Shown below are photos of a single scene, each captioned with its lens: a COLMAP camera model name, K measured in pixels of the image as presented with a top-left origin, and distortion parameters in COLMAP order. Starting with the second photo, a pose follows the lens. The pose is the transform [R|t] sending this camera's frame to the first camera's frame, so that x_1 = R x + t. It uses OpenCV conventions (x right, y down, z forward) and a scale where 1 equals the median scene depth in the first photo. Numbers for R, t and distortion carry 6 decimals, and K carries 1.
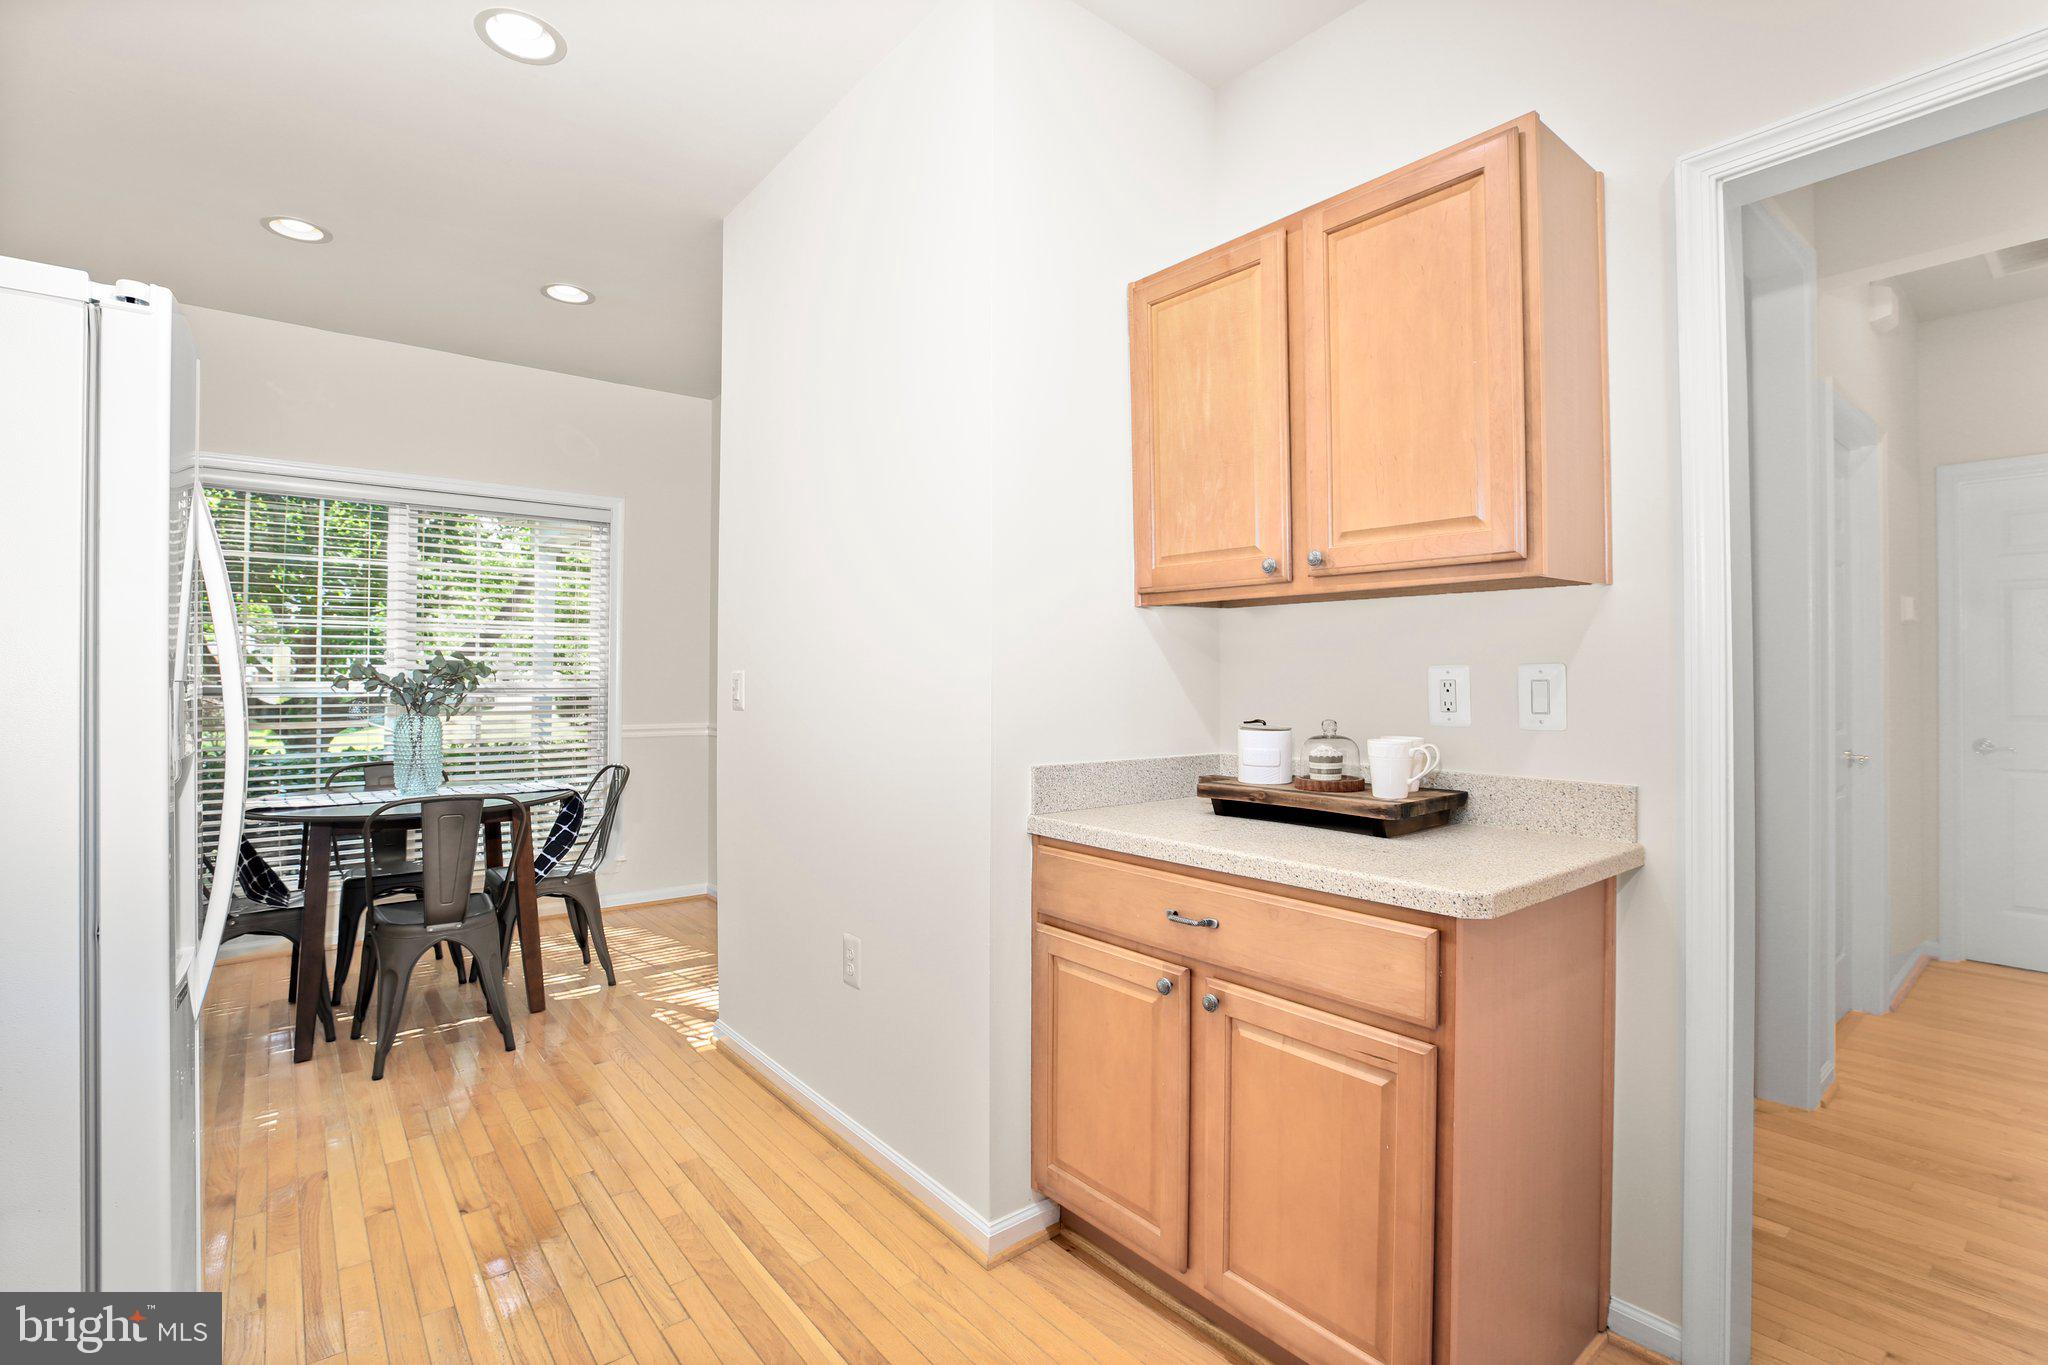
lens RADIAL K [[935.6, 0, 1024.0], [0, 935.6, 682.5], [0, 0, 1]] dist [0.000169, 0.000058]
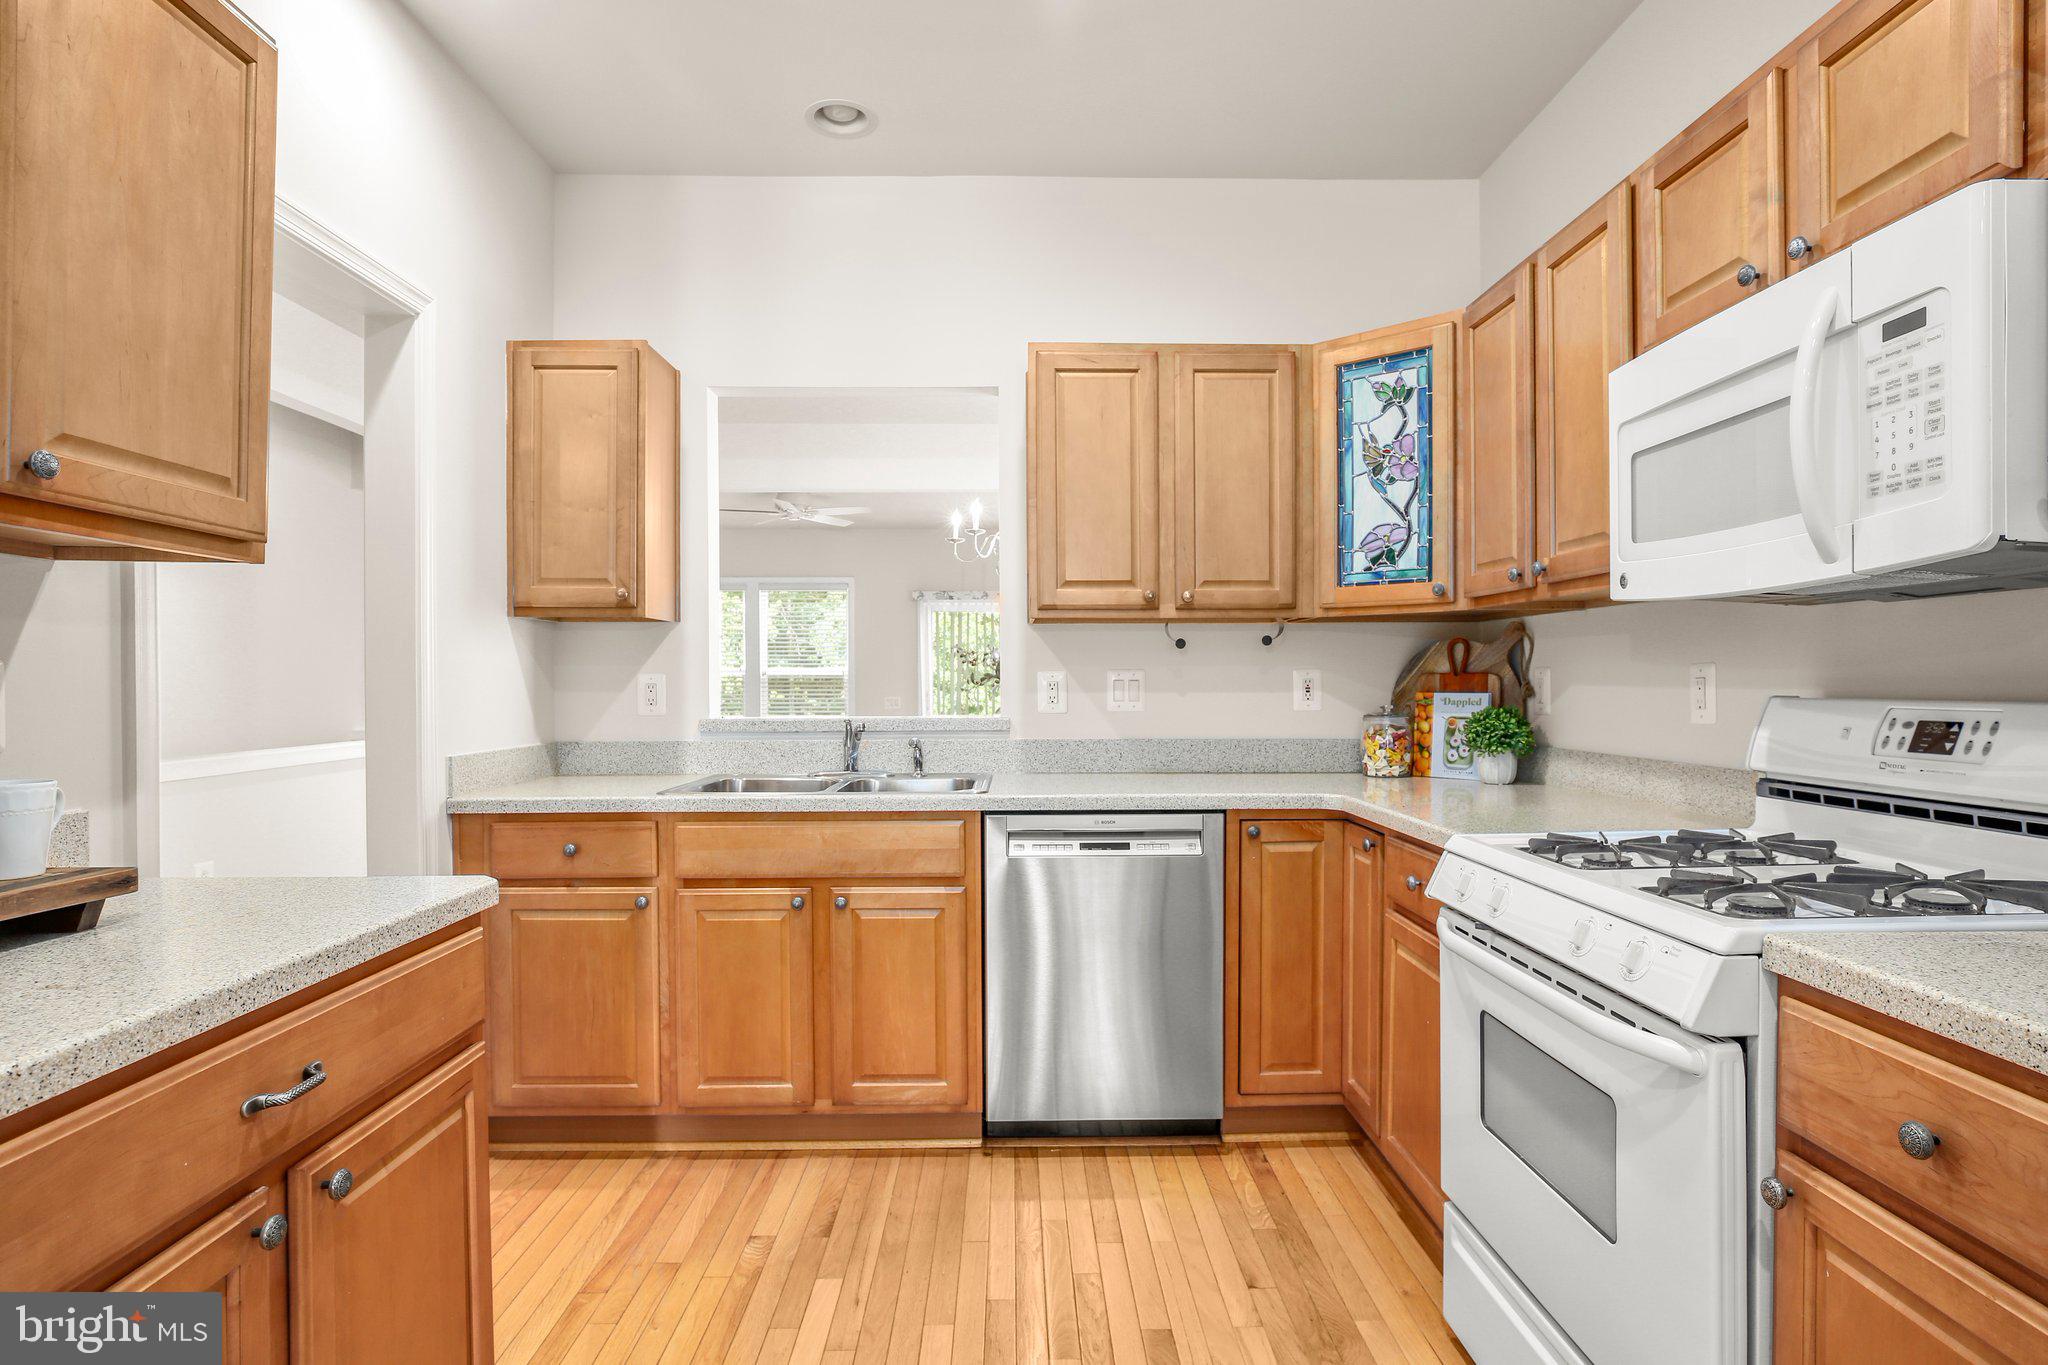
lens RADIAL K [[1155.0, 0, 1024.0], [0, 1155.0, 682.5], [0, 0, 1]] dist [-0.000884, 0.000377]
pose [[-0.782481, 0.000143, 0.622675, -0.598290], [0.000337, 1.000000, 0.000193, -0.002530], [-0.622675, 0.000360, -0.782481, 1.199272]]
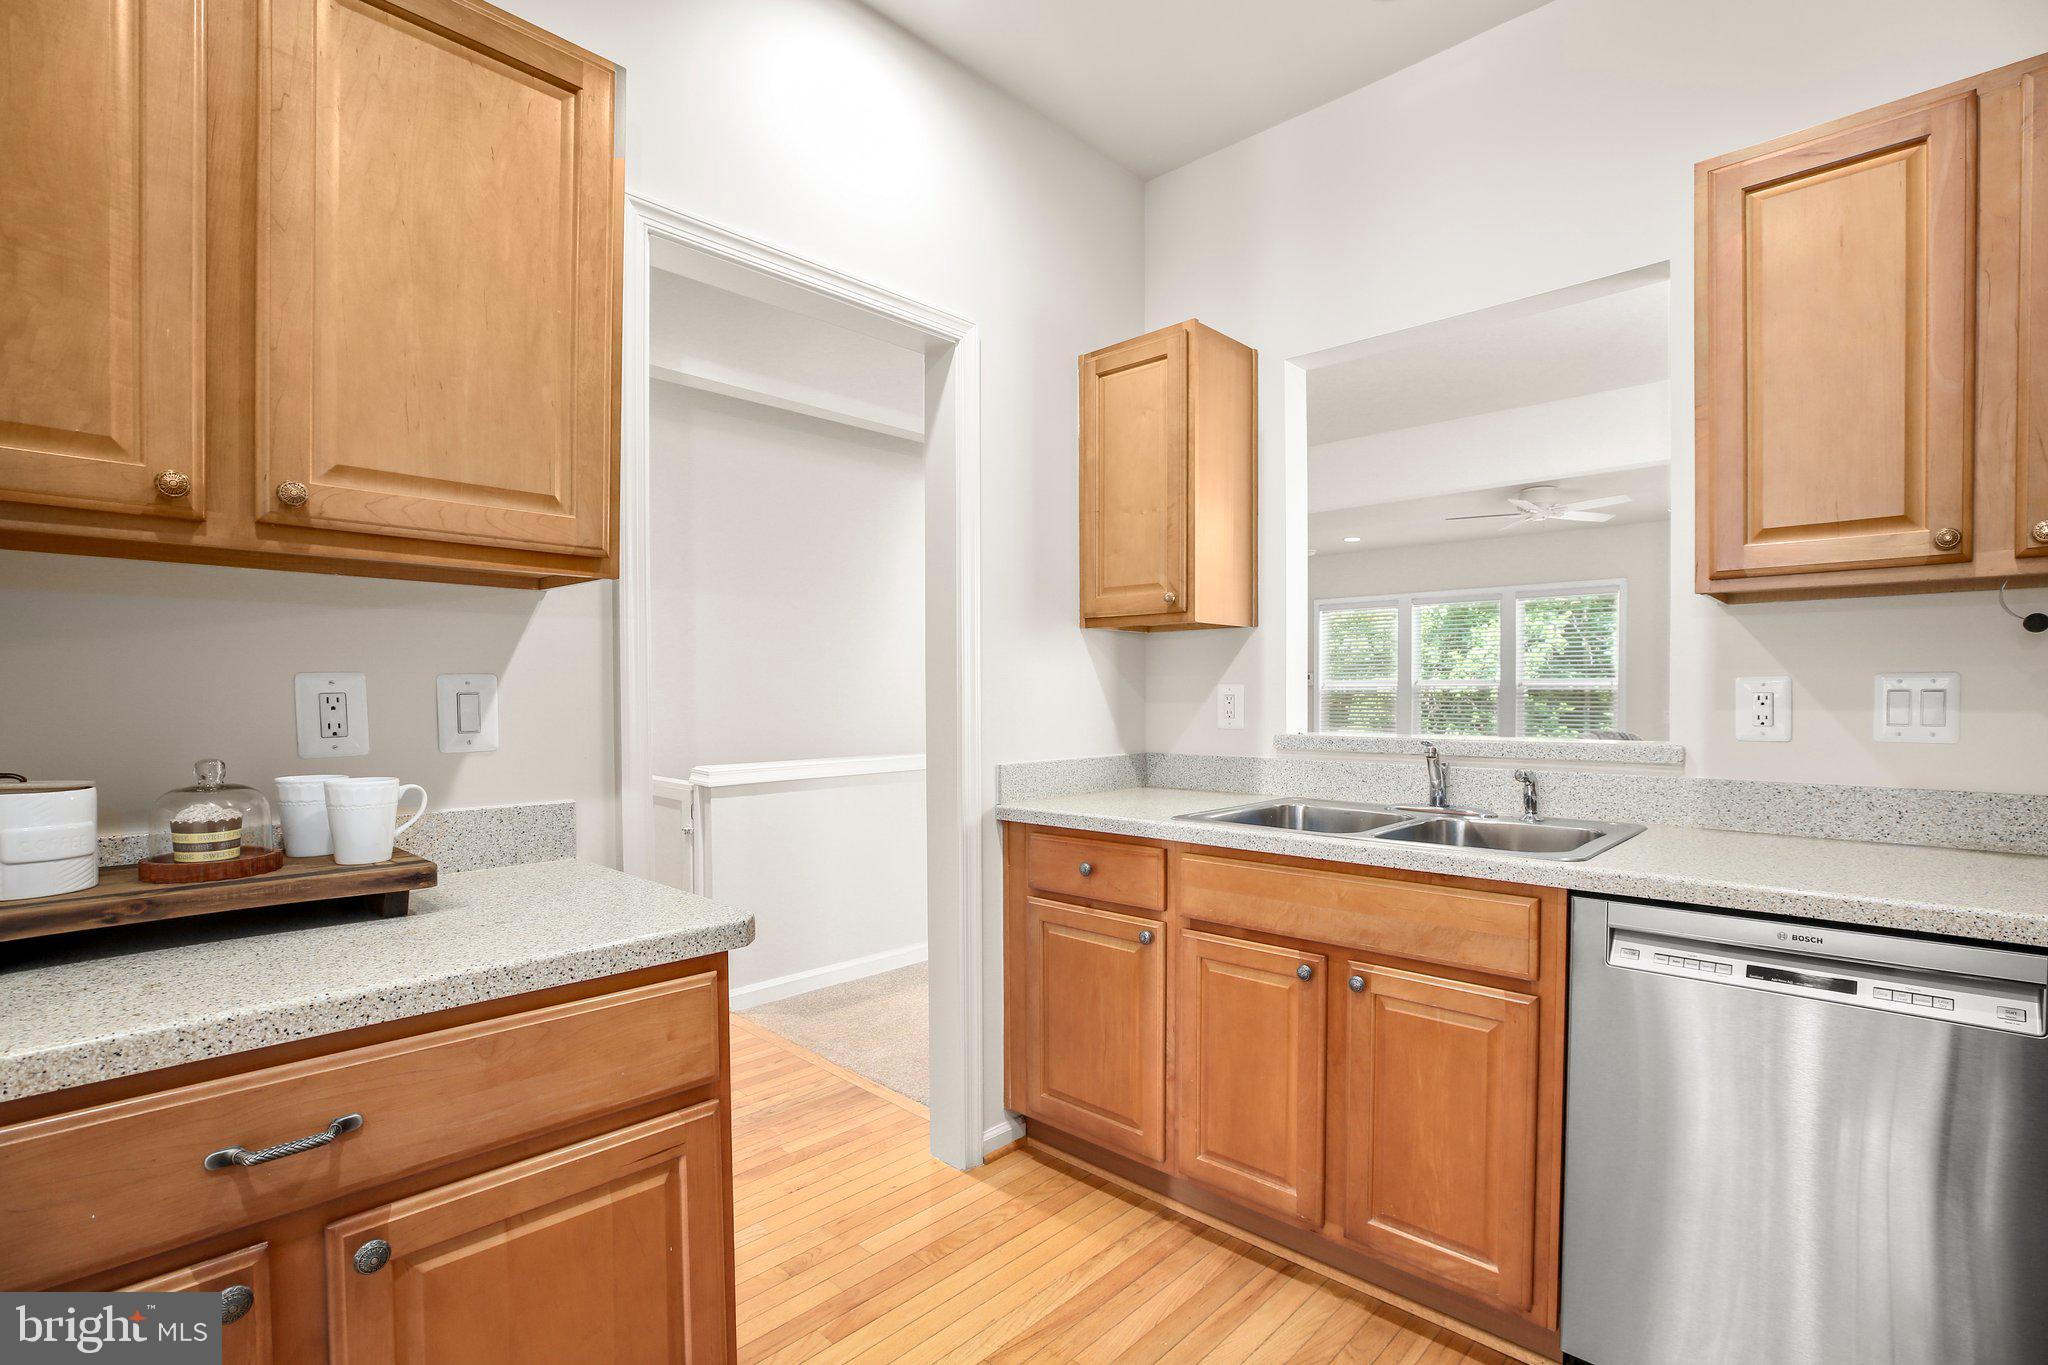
lens RADIAL K [[954.3, 0, 1028.0], [0, 954.3, 719.1], [0, 0, 1]] dist [-0.042145, 0.012475]
pose [[-0.110224, -0.026286, 0.993559, -0.363405], [0.000330, 0.999649, 0.026484, -0.001930], [-0.993907, 0.003248, -0.110177, 0.598010]]
